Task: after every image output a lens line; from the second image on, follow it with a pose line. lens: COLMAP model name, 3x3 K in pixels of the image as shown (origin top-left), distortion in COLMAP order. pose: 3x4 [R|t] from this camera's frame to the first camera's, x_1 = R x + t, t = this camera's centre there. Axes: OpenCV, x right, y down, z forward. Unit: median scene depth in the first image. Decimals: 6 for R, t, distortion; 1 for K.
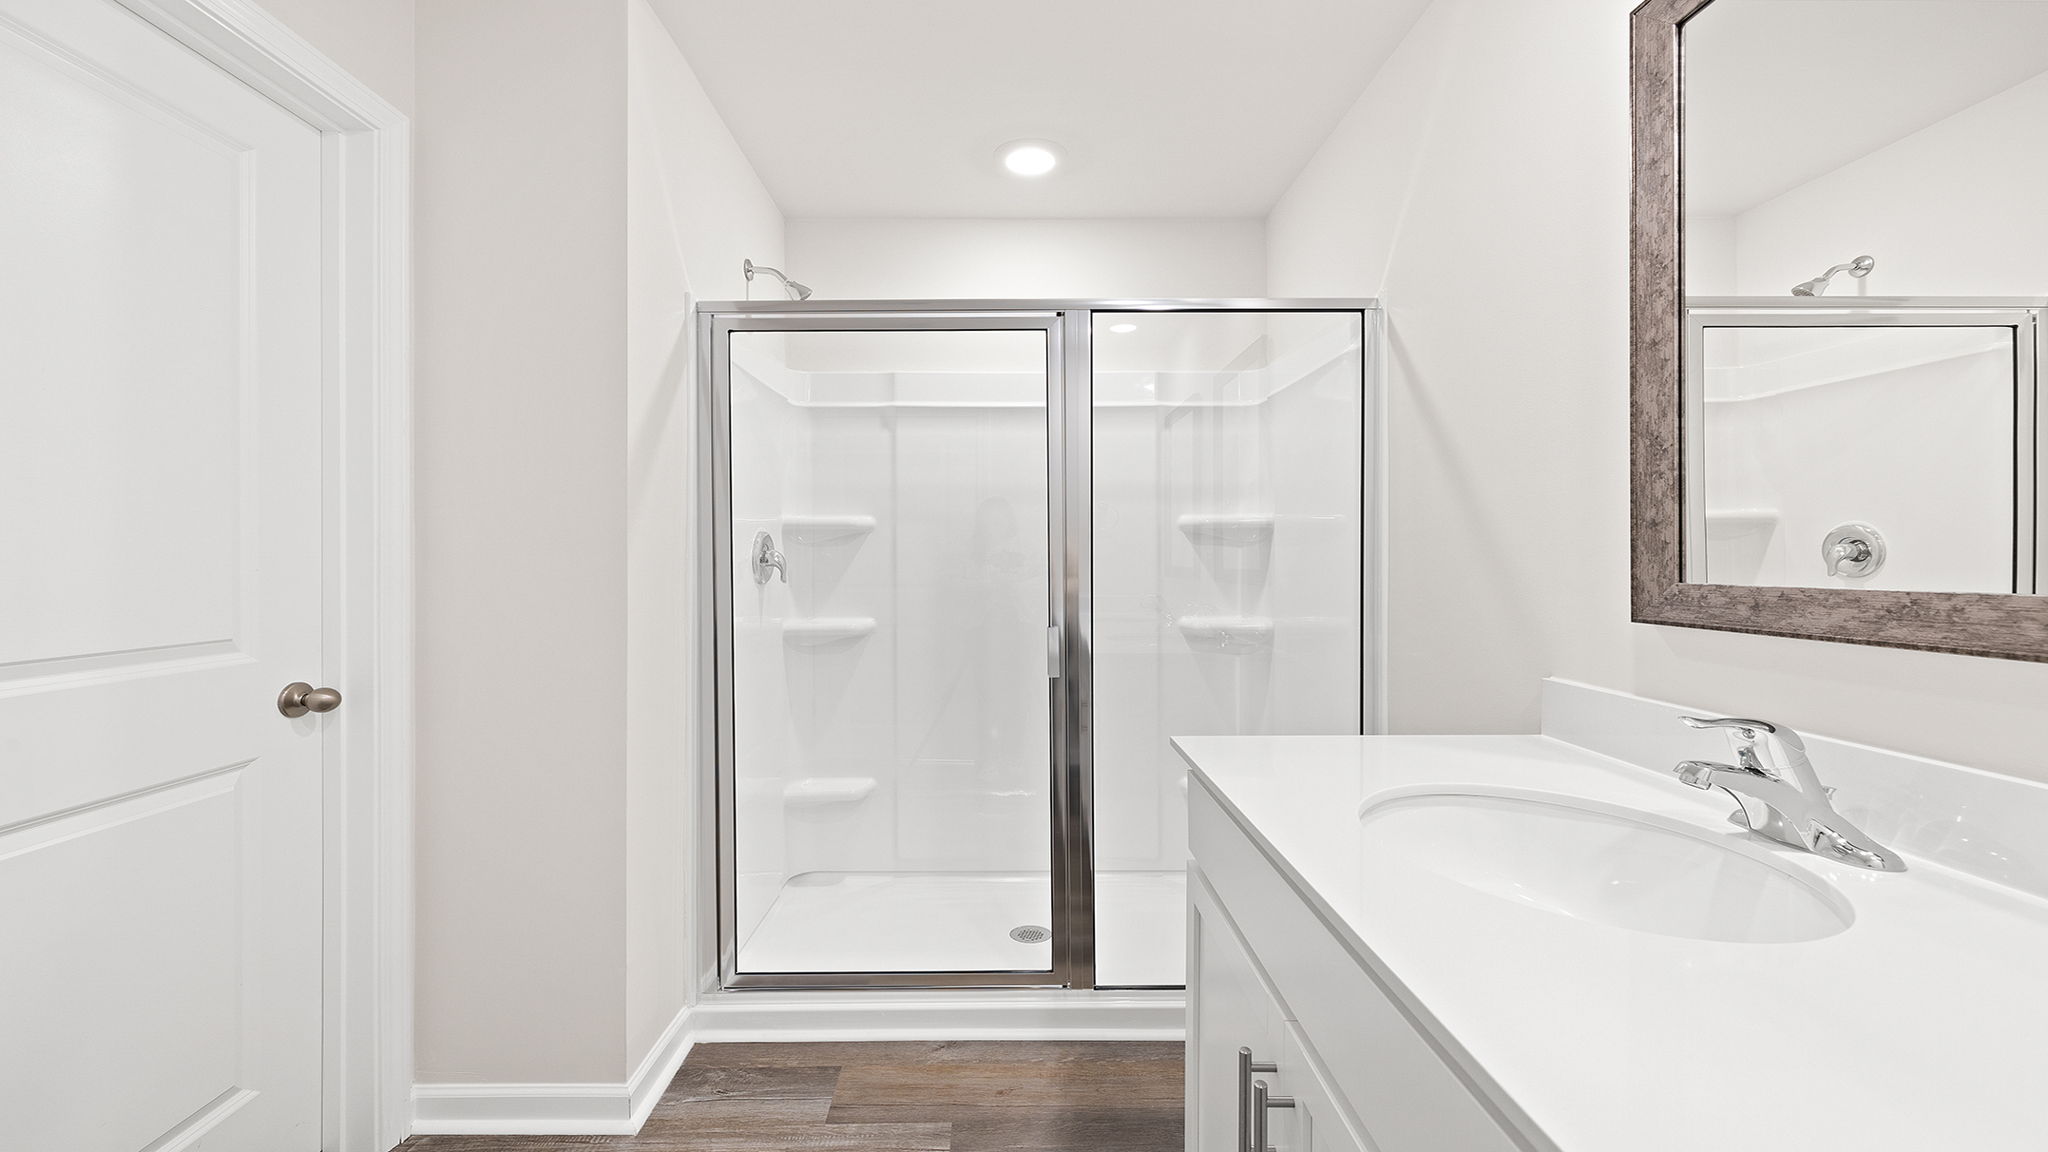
lens RADIAL K [[850.5, 0, 1017.2], [0, 850.5, 564.7], [0, 0, 1]] dist [-0.000100, 0.000184]
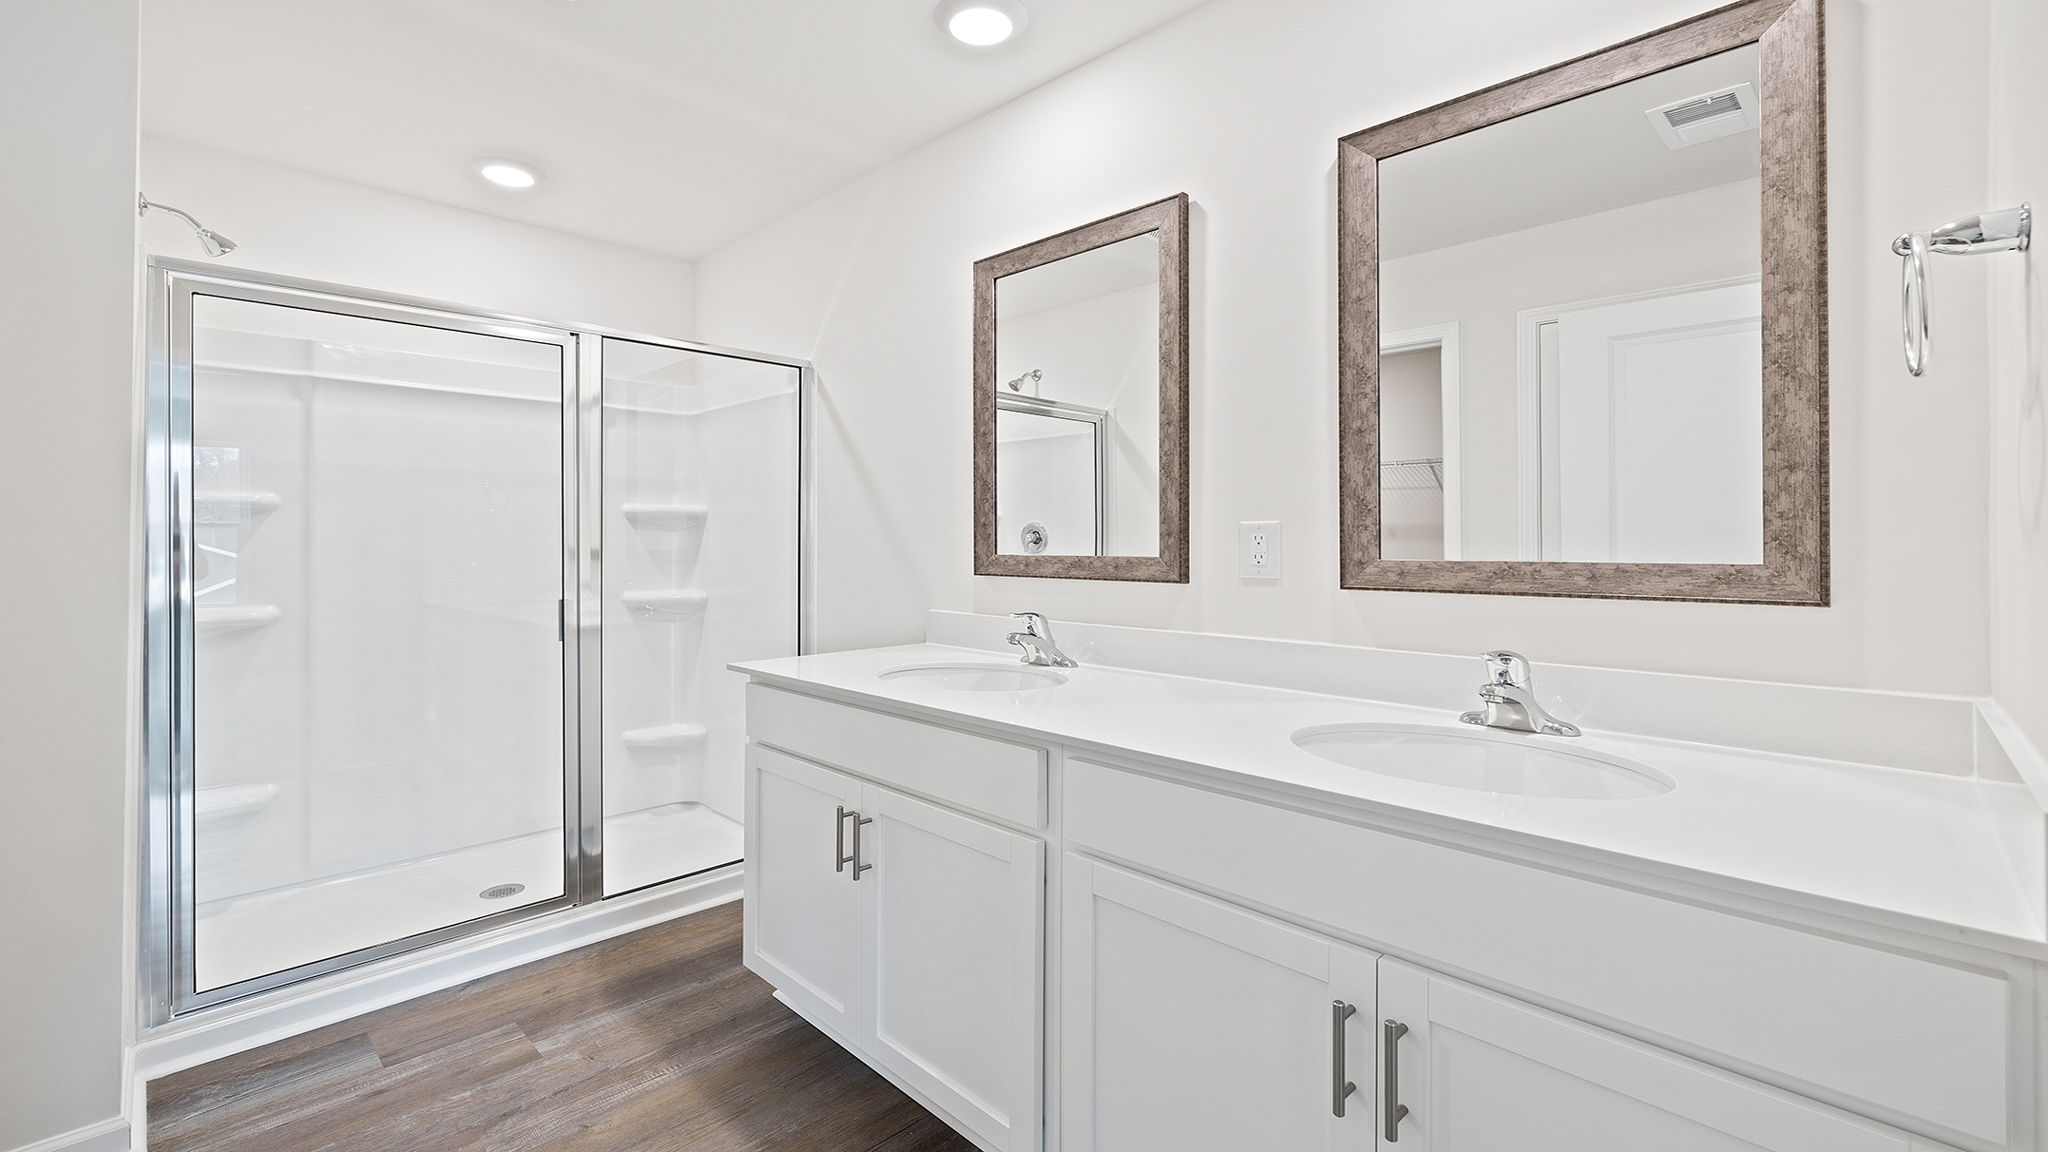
lens RADIAL K [[840.3, 0, 974.5], [0, 840.3, 535.0], [0, 0, 1]] dist [0.019262, 0.000023]
pose [[0.743292, 0.008833, 0.668909, -0.374390], [0.001128, 0.999895, -0.014456, 0.002369], [-0.668966, 0.011499, 0.743204, -0.285074]]
